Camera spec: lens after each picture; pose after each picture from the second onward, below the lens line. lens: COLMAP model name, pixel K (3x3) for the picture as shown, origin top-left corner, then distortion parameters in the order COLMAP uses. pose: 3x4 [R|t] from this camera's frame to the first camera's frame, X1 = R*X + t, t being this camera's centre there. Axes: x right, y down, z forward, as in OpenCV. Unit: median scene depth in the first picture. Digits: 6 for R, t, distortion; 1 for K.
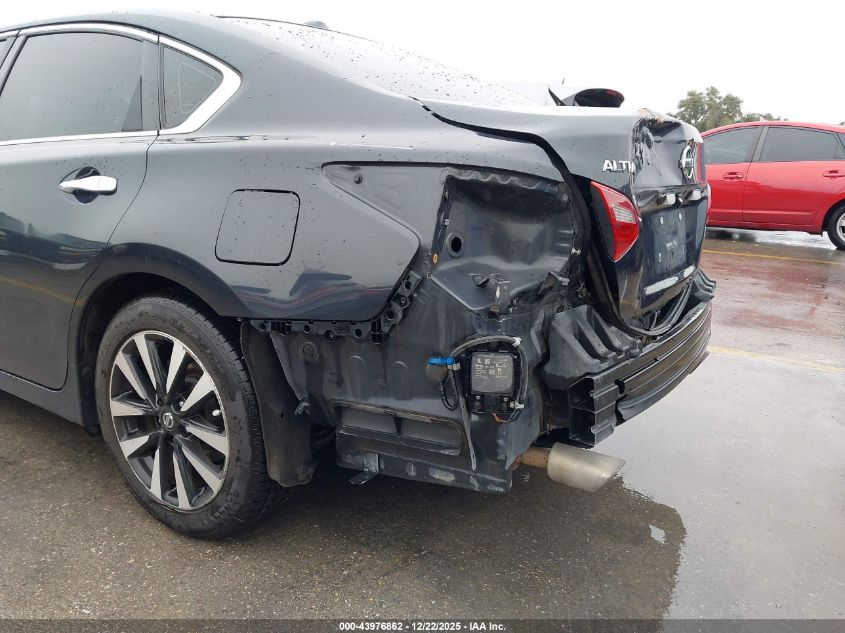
lens RADIAL K [[645.8, 0, 418.0], [0, 645.8, 299.9], [0, 0, 1]] dist [0.084235, -0.159206]
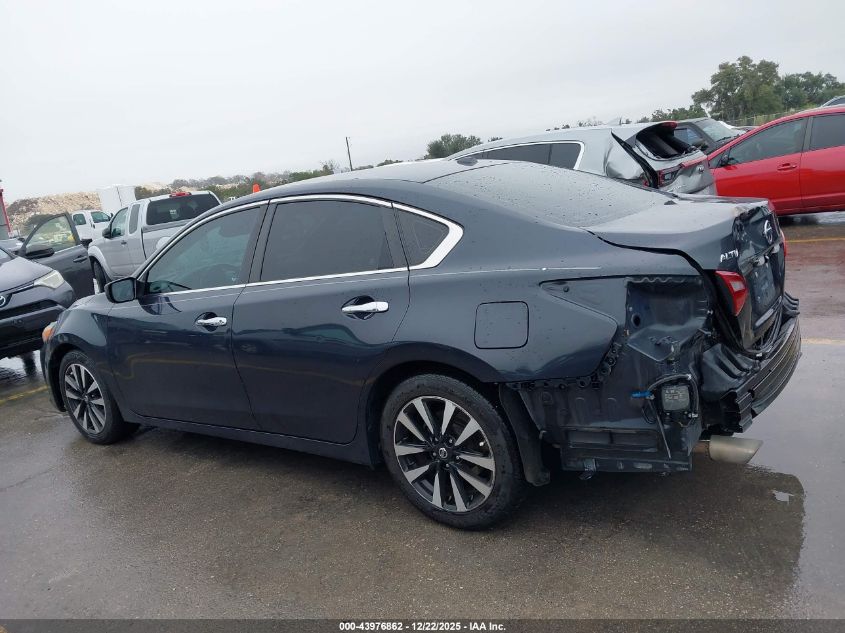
lens RADIAL K [[645.8, 0, 418.0], [0, 645.8, 299.9], [0, 0, 1]] dist [0.084235, -0.159206]
pose [[0.985115, -0.149647, -0.084579, -0.294336], [0.147045, 0.988466, -0.036226, -0.141009], [0.089025, 0.023250, 0.995758, -0.593661]]
